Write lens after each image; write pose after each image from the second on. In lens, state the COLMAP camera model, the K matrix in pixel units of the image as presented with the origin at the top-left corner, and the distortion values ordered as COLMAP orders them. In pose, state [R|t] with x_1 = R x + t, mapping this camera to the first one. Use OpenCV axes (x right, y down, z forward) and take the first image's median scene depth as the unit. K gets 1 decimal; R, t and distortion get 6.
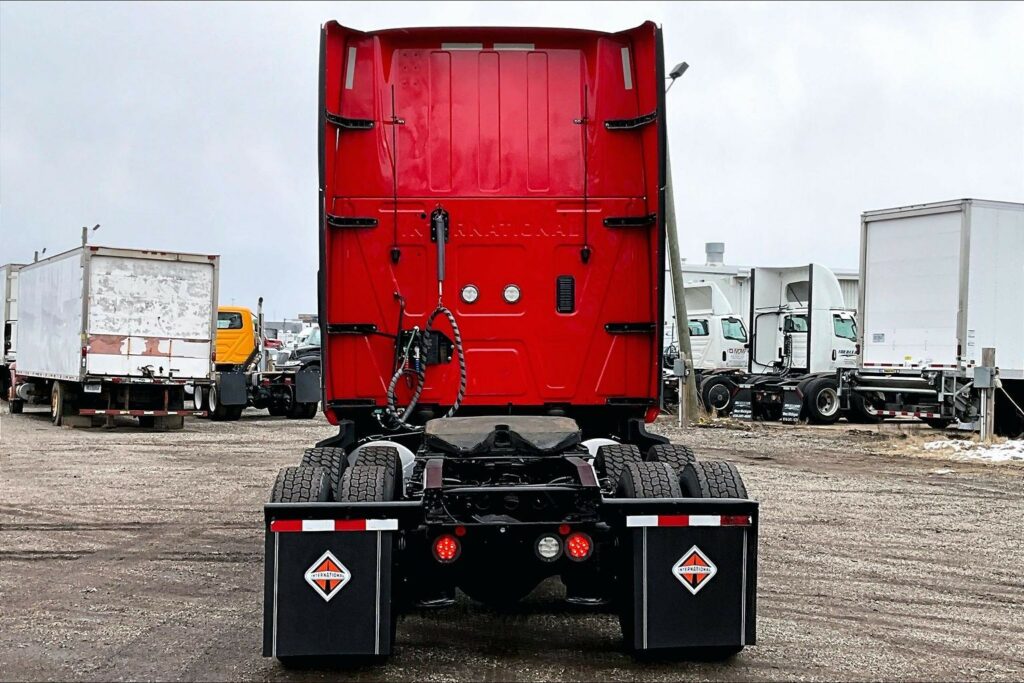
lens RADIAL K [[1339.1, 0, 525.3], [0, 1339.1, 353.4], [0, 0, 1]] dist [0.102464, -0.034333]
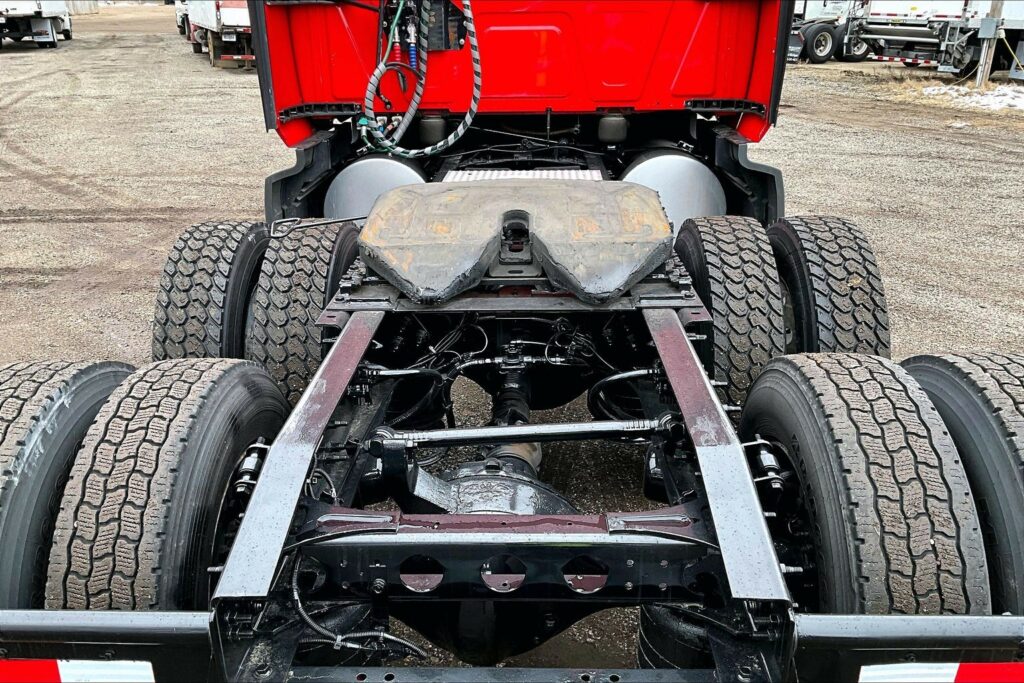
lens RADIAL K [[844.1, 0, 515.8], [0, 844.1, 351.5], [0, 0, 1]] dist [0.066510, -0.108290]
pose [[0.997511, 0.022214, -0.066917, 0.002375], [0.005078, 0.923973, 0.382423, -0.009446], [0.070325, -0.381811, 0.921561, 0.315945]]
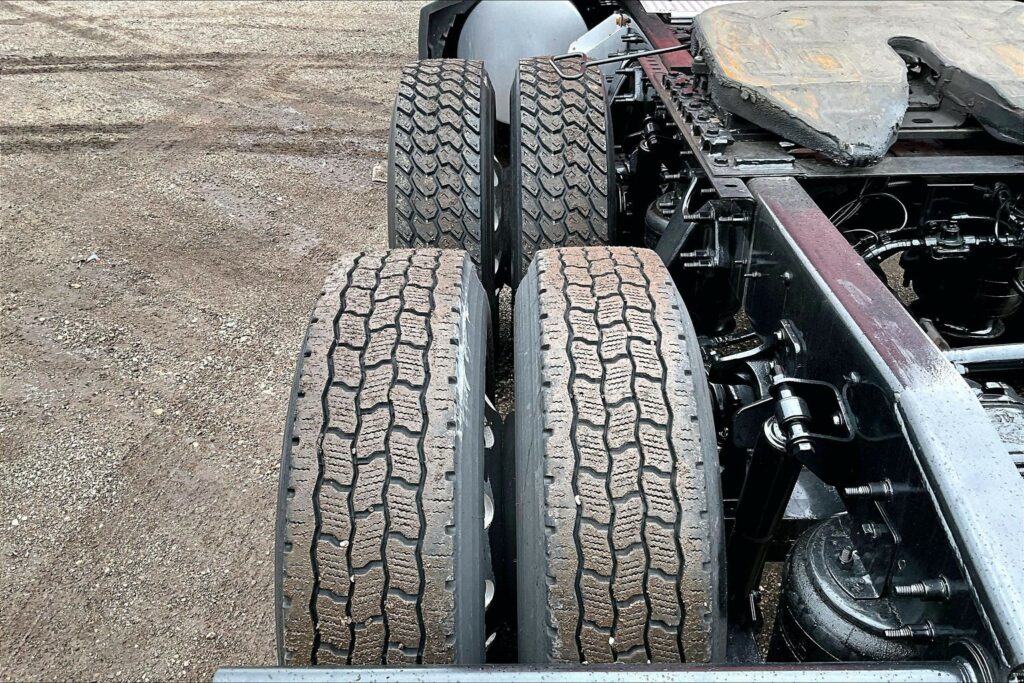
lens RADIAL K [[851.6, 0, 512.0], [0, 851.6, 341.5], [0, 0, 1]] dist [0.090206, -0.161362]
pose [[0.998795, 0.020320, -0.044670, -0.053985], [0.005726, 0.855778, 0.517311, -0.000223], [0.048739, -0.516944, 0.854631, 0.342132]]
